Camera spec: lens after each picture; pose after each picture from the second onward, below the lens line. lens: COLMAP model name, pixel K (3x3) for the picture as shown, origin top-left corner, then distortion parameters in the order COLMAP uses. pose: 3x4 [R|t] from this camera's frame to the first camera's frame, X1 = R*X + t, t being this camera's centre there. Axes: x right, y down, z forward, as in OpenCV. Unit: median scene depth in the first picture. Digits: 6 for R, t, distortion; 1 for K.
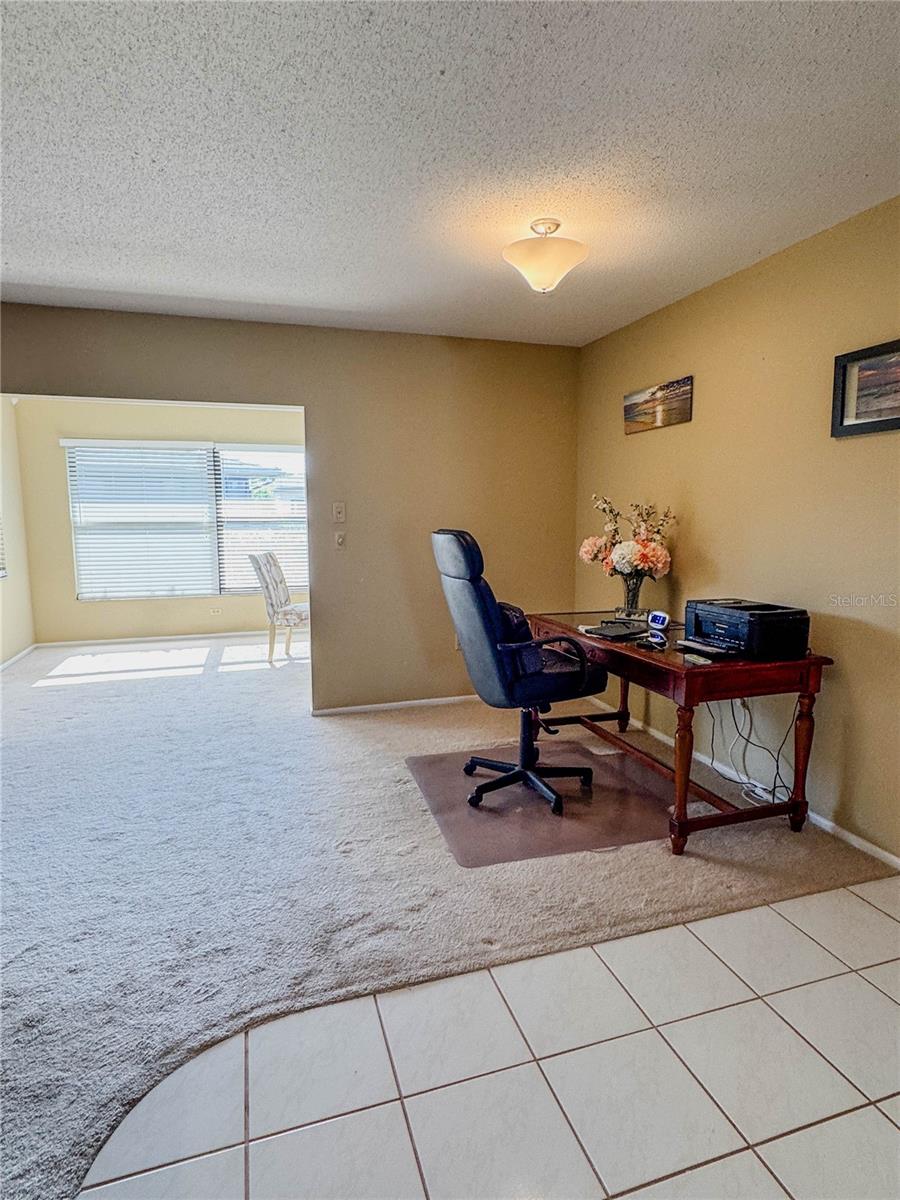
lens RADIAL K [[658.2, 0, 446.1], [0, 658.2, 597.7], [0, 0, 1]] dist [-0.000547, -0.001115]
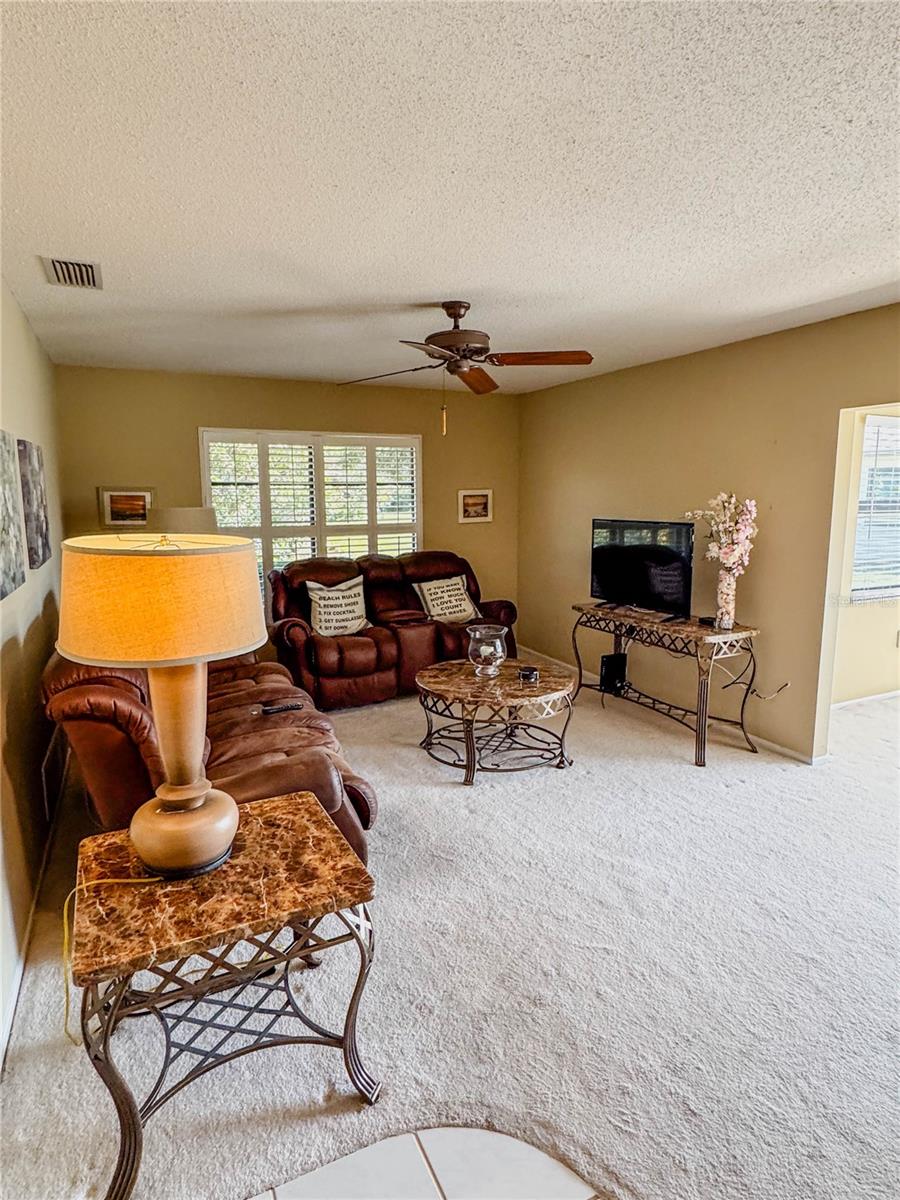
lens RADIAL K [[658.2, 0, 446.1], [0, 658.2, 597.7], [0, 0, 1]] dist [-0.000547, -0.001115]
pose [[0.134080, 0.158510, -0.978211, 0.360515], [-0.123908, 0.982059, 0.142149, -0.196941], [0.983193, 0.102149, 0.151315, 0.542530]]
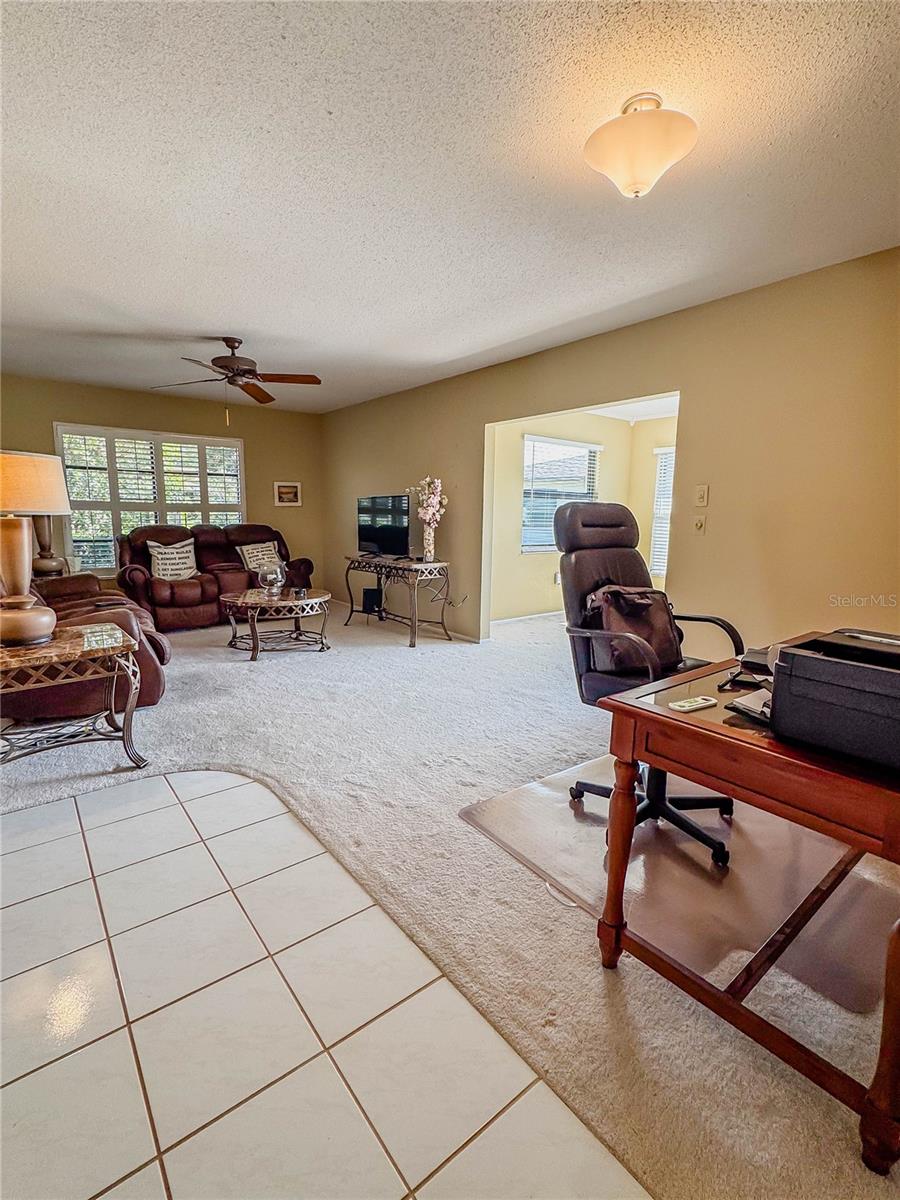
lens RADIAL K [[546.1, 0, 443.3], [0, 546.1, 603.4], [0, 0, 1]] dist [0.000389, 0.000058]
pose [[0.352696, 0.159700, -0.922009, 1.044801], [-0.133920, 0.983800, 0.119174, -0.043389], [0.926105, 0.081443, 0.368369, 0.816936]]
